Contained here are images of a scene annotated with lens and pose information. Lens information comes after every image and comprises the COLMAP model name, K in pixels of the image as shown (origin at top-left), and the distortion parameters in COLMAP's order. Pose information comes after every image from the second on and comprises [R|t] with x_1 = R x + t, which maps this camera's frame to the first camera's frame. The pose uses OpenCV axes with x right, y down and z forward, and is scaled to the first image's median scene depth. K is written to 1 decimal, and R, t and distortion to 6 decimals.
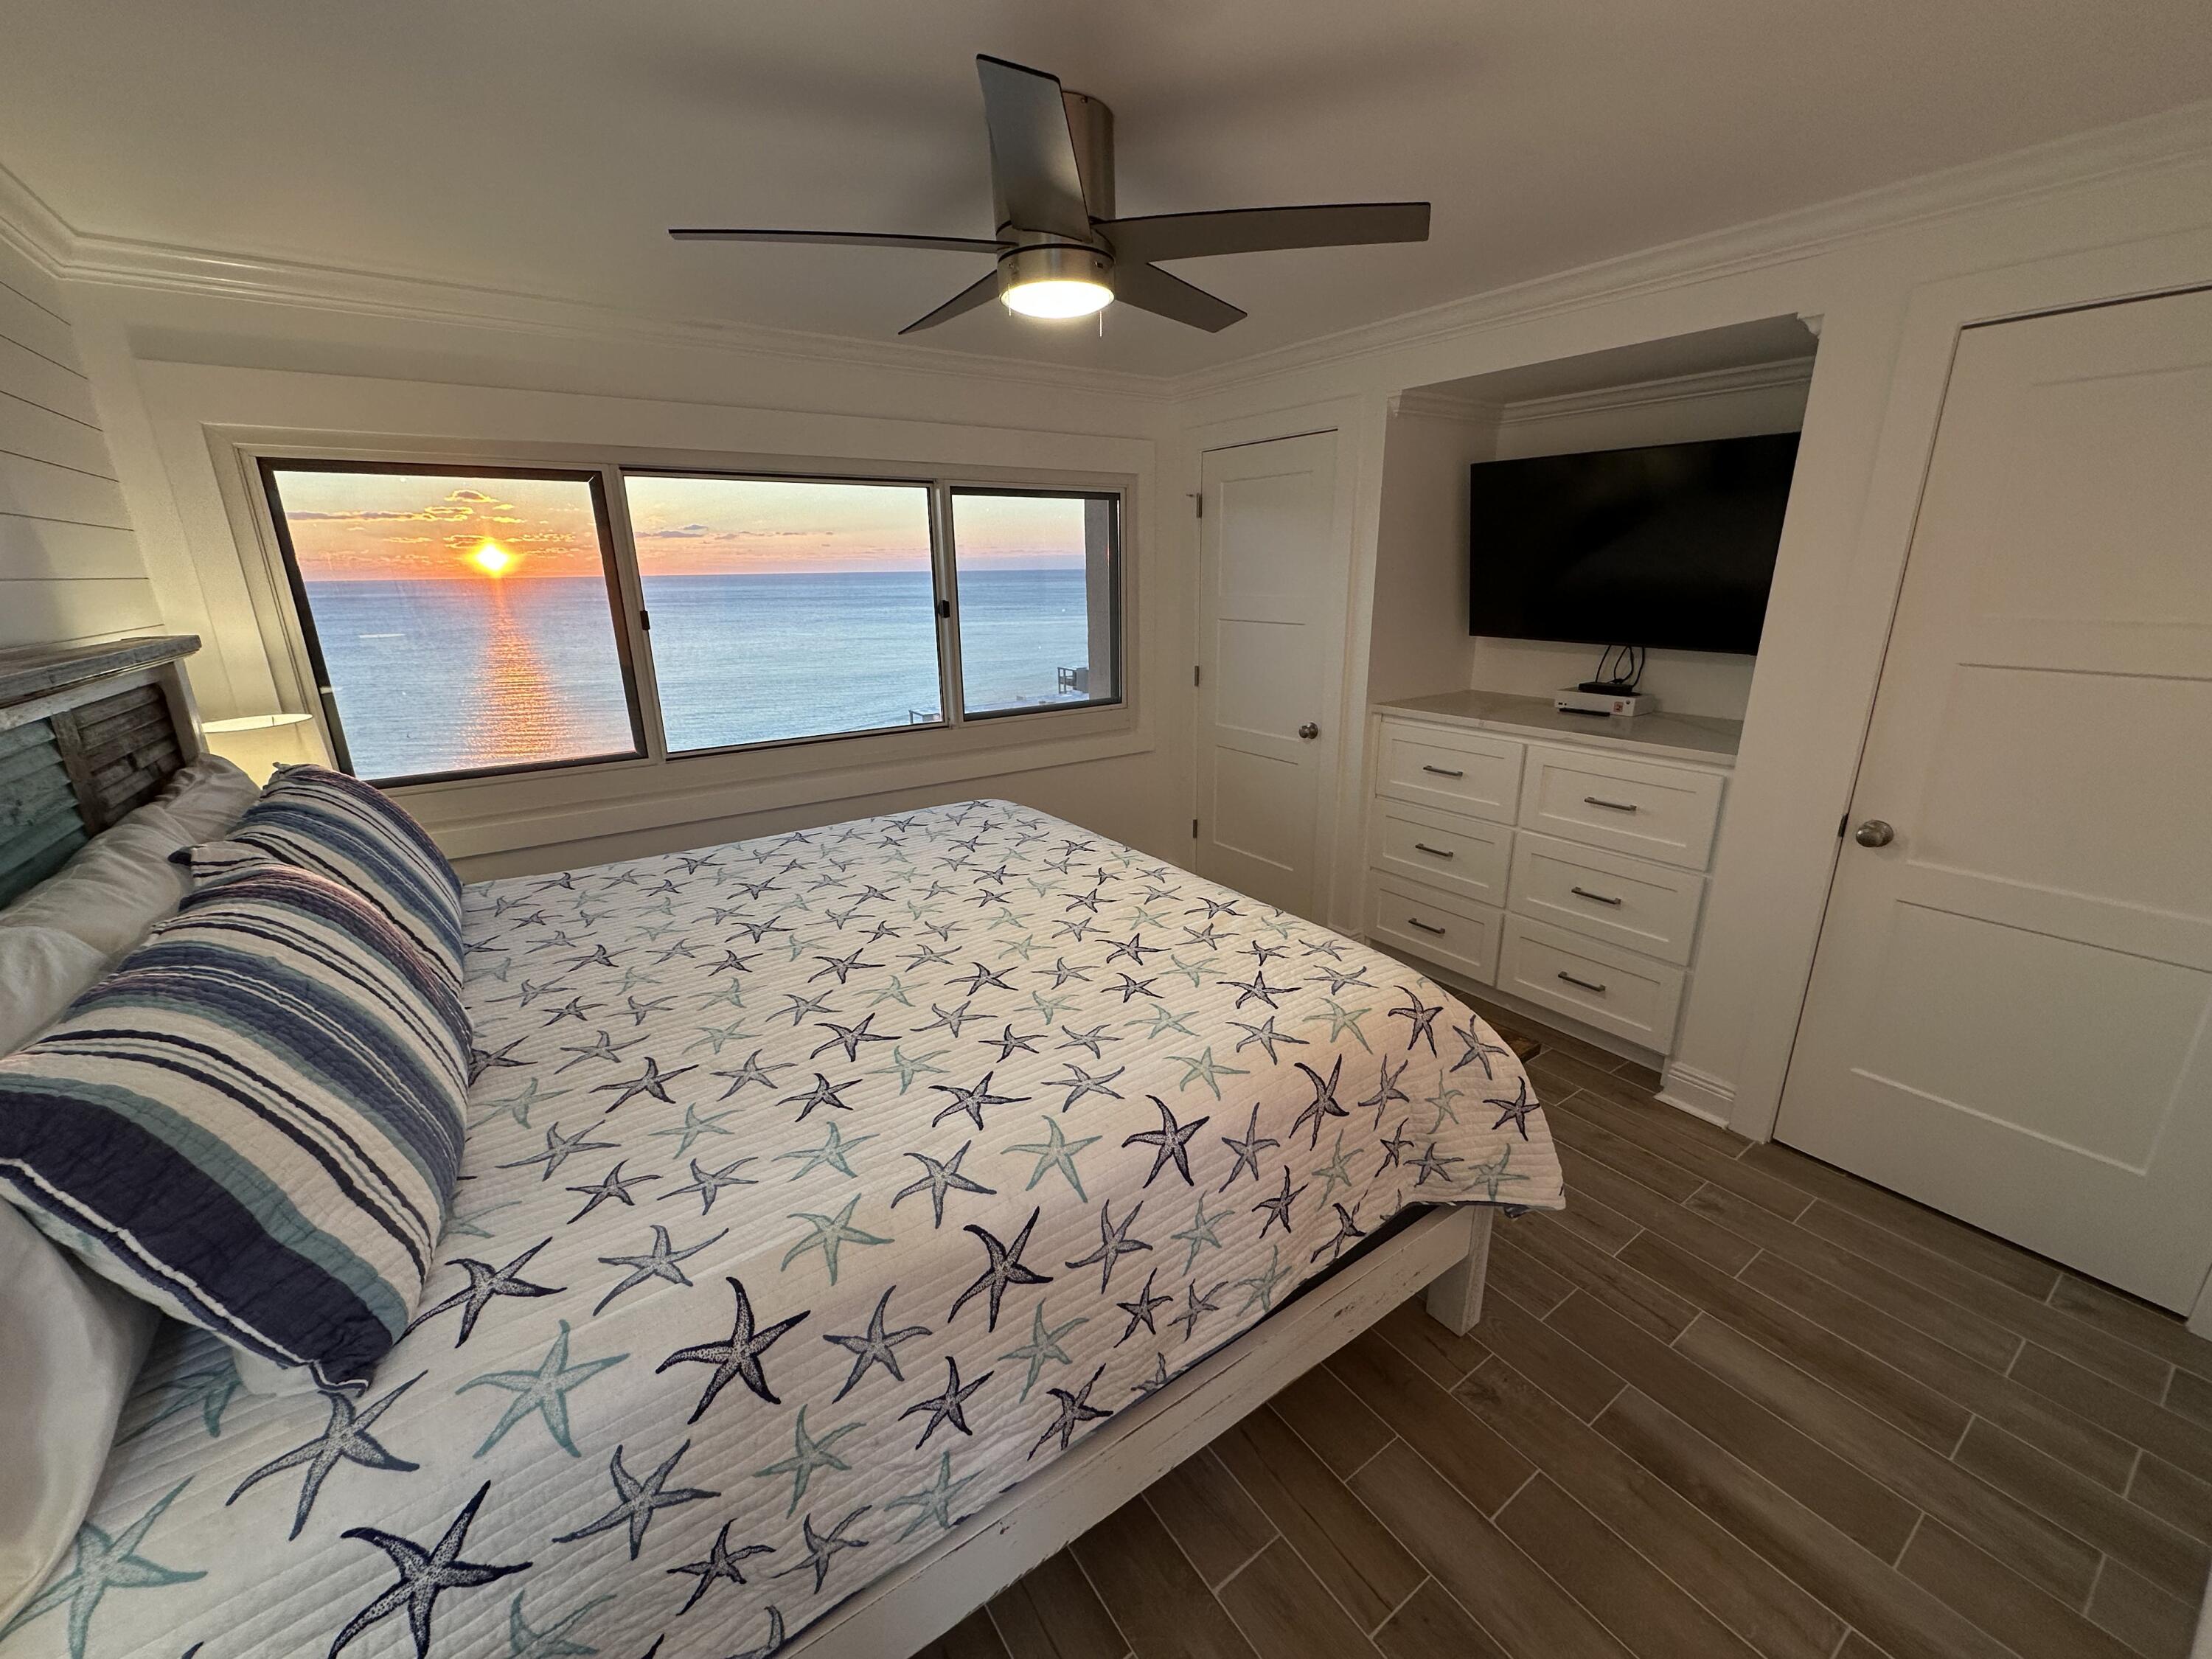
lens RADIAL K [[880.5, 0, 1105.6], [0, 880.5, 827.9], [0, 0, 1]] dist [-0.002318, 0.000517]
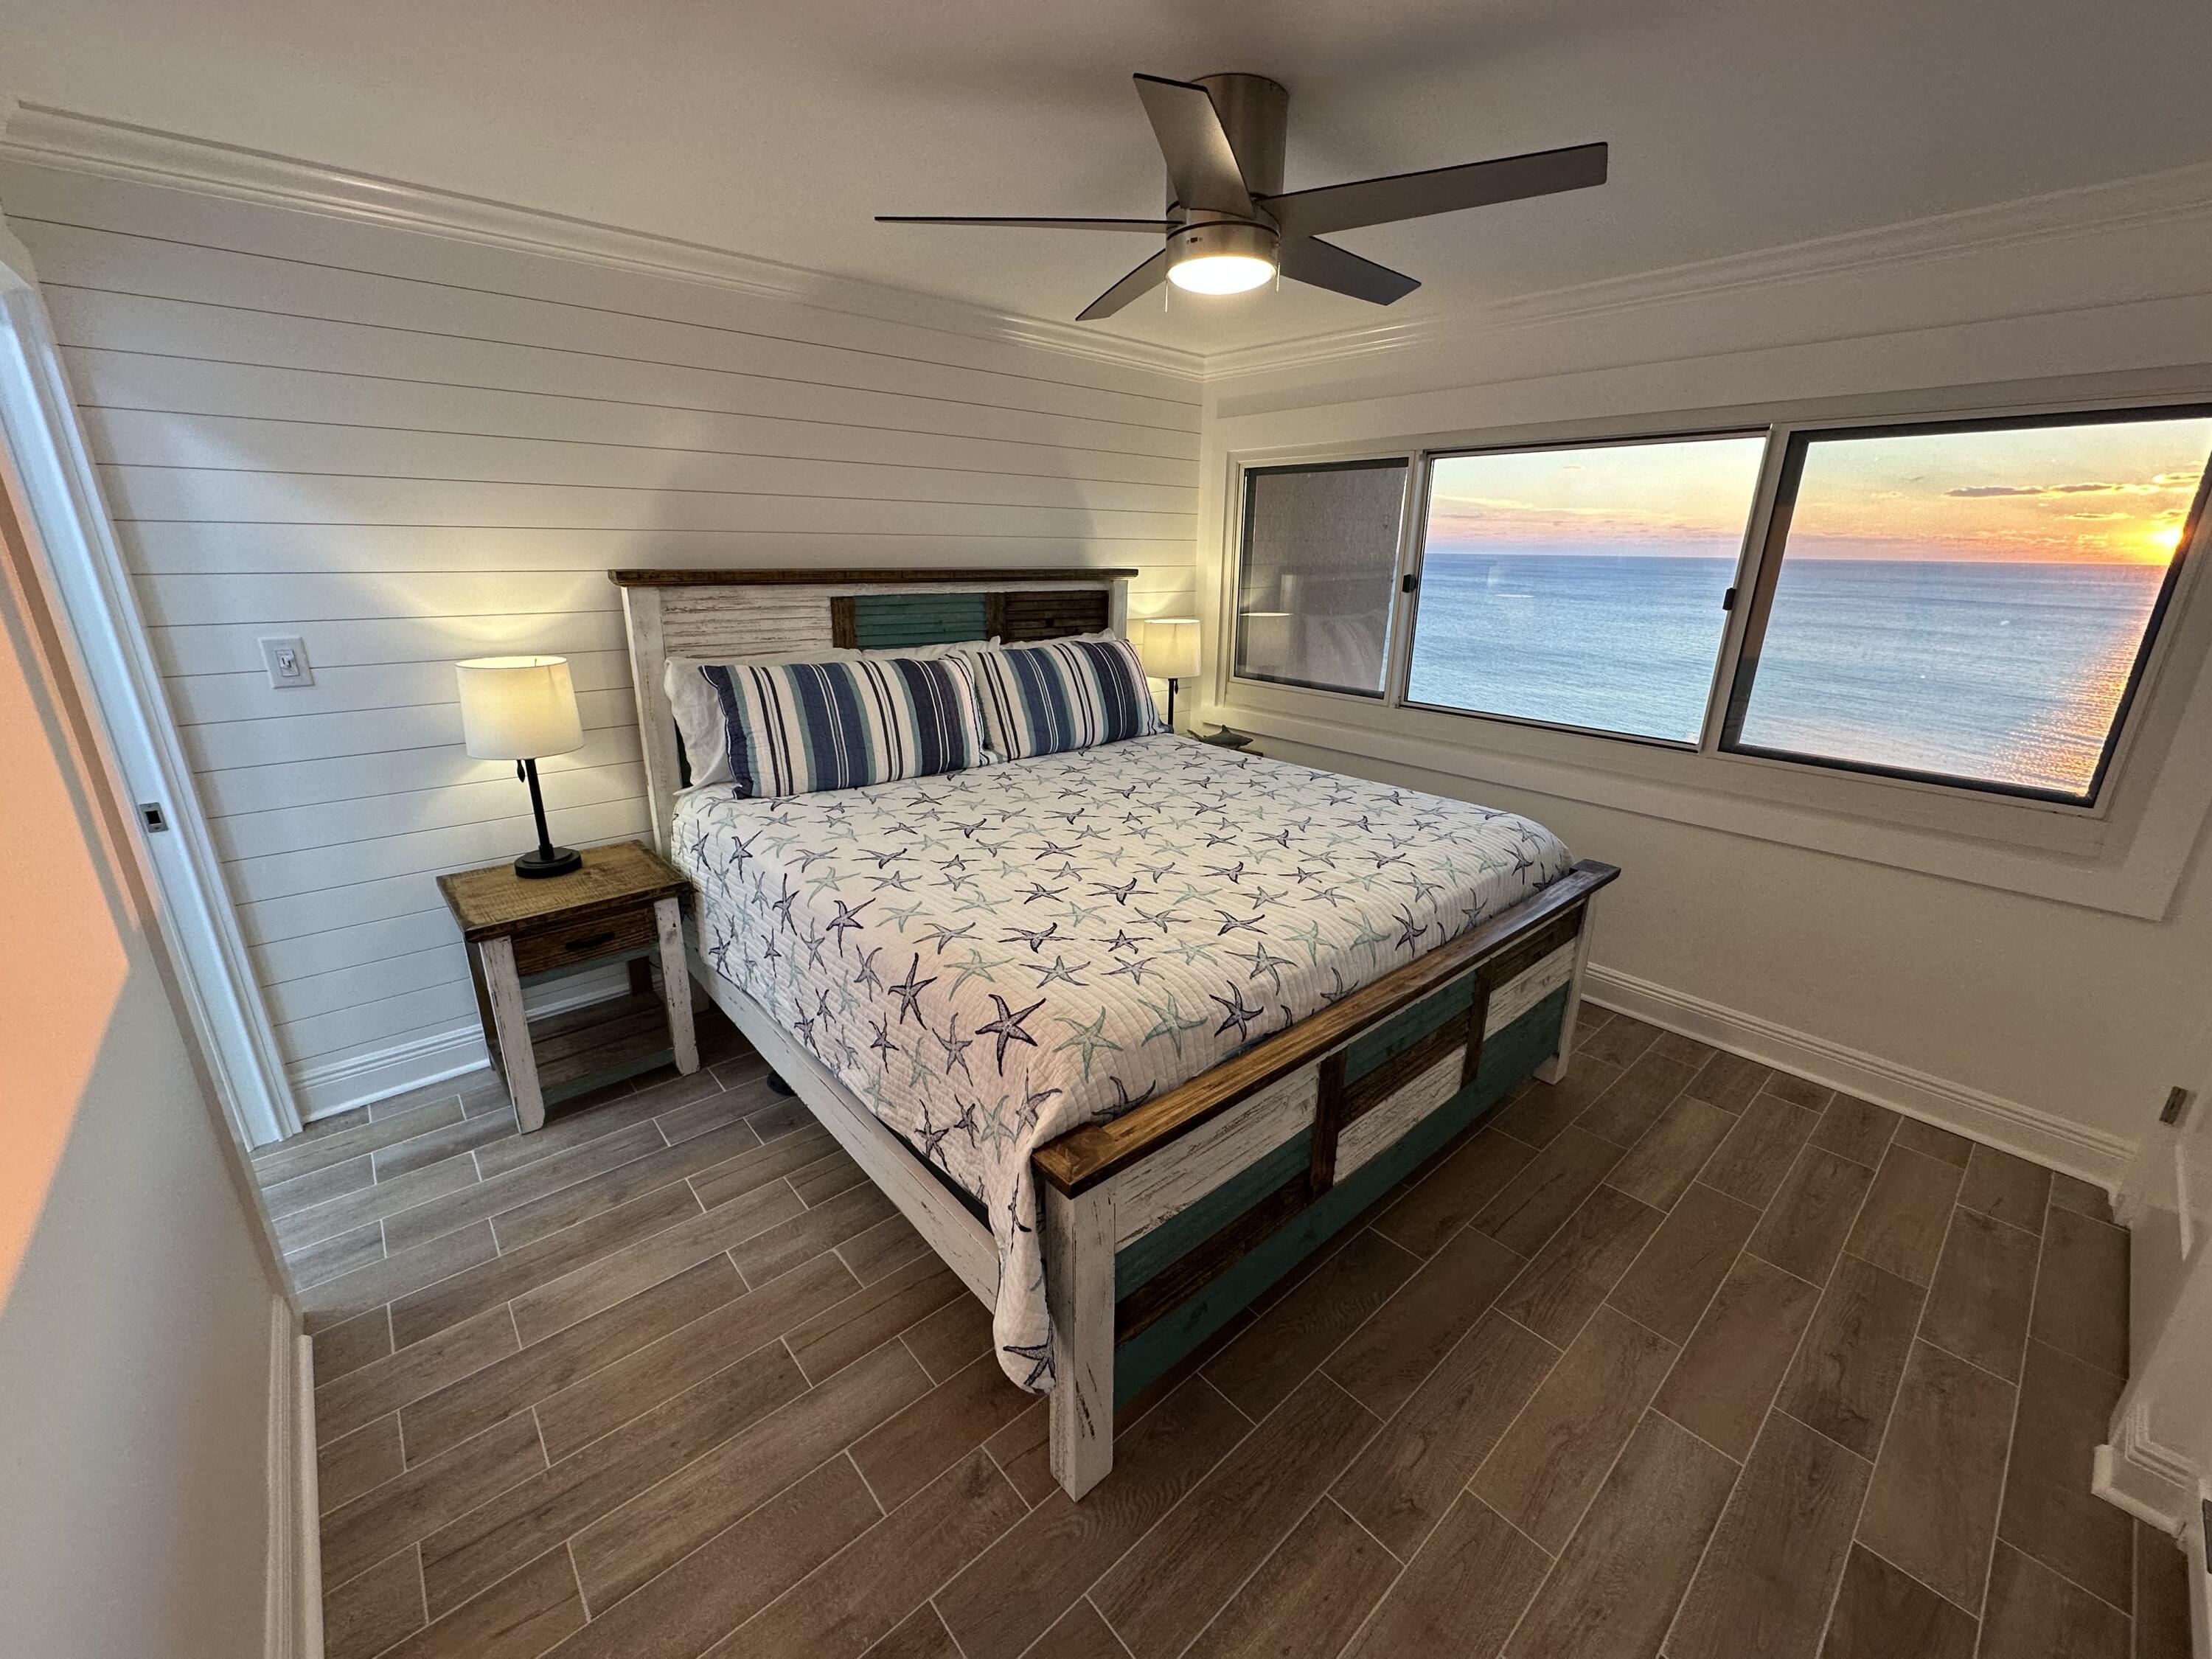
lens RADIAL K [[880.5, 0, 1107.0], [0, 880.5, 823.4], [0, 0, 1]] dist [-0.002318, 0.000517]
pose [[0.114969, 0.314240, -0.942356, 0.903907], [-0.296376, 0.916291, 0.269391, -0.199450], [0.948126, 0.248320, 0.198478, 0.664358]]
